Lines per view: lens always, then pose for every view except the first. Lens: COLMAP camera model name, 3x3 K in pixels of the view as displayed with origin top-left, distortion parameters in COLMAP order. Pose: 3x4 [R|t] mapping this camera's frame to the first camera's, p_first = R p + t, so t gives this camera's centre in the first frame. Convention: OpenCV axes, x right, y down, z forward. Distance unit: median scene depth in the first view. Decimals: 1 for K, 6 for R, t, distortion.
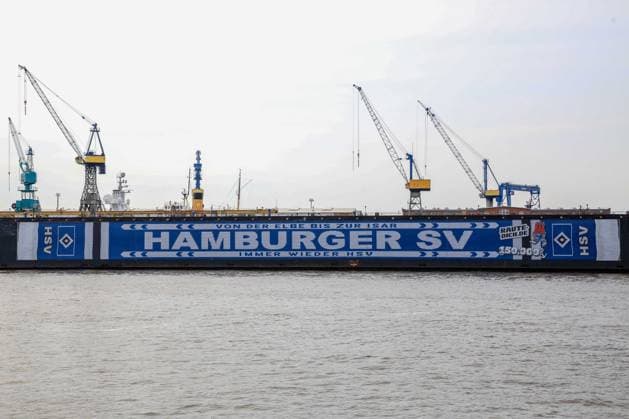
lens RADIAL K [[1005.6, 0, 302.5], [0, 1005.6, 215.5], [0, 0, 1]] dist [0.242444, 0.000000]
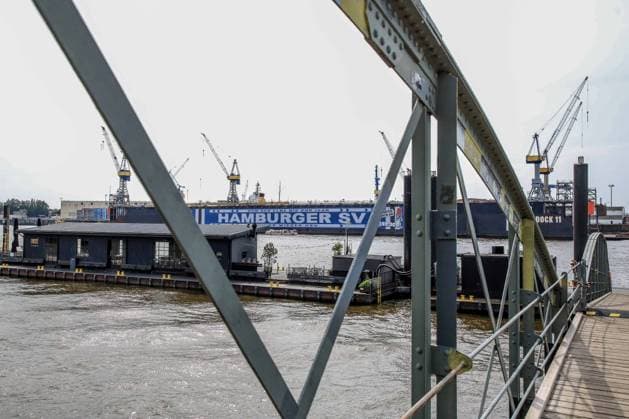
lens RADIAL K [[556.3, 0, 318.9], [0, 556.3, 220.7], [0, 0, 1]] dist [0.002466, -0.026969]
pose [[0.928317, 0.003693, -0.371771, 0.440983], [0.007778, 0.999539, 0.029352, -0.000566], [0.371708, -0.030140, 0.927860, 0.053246]]
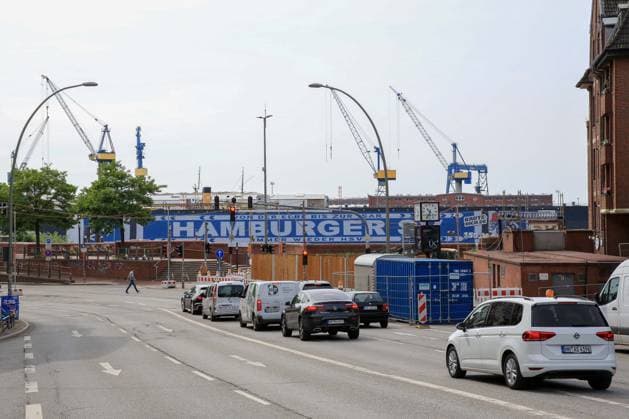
lens RADIAL K [[1232.7, 0, 272.0], [0, 1232.7, 191.0], [0, 0, 1]] dist [0.269465, 0.000000]
pose [[0.997912, -0.006501, 0.064259, -0.134014], [0.006011, 0.999951, 0.007808, -0.032246], [-0.064306, -0.007405, 0.997903, -0.488353]]
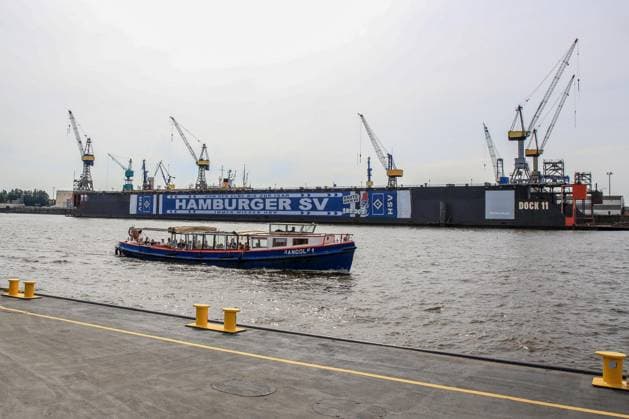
lens RADIAL K [[535.4, 0, 303.6], [0, 535.4, 206.5], [0, 0, 1]] dist [-0.067806, -0.013619]
pose [[0.907833, 0.006364, -0.419284, 0.465486], [-0.002814, 0.999955, 0.009084, 0.019650], [0.419323, -0.007067, 0.907810, 0.218604]]
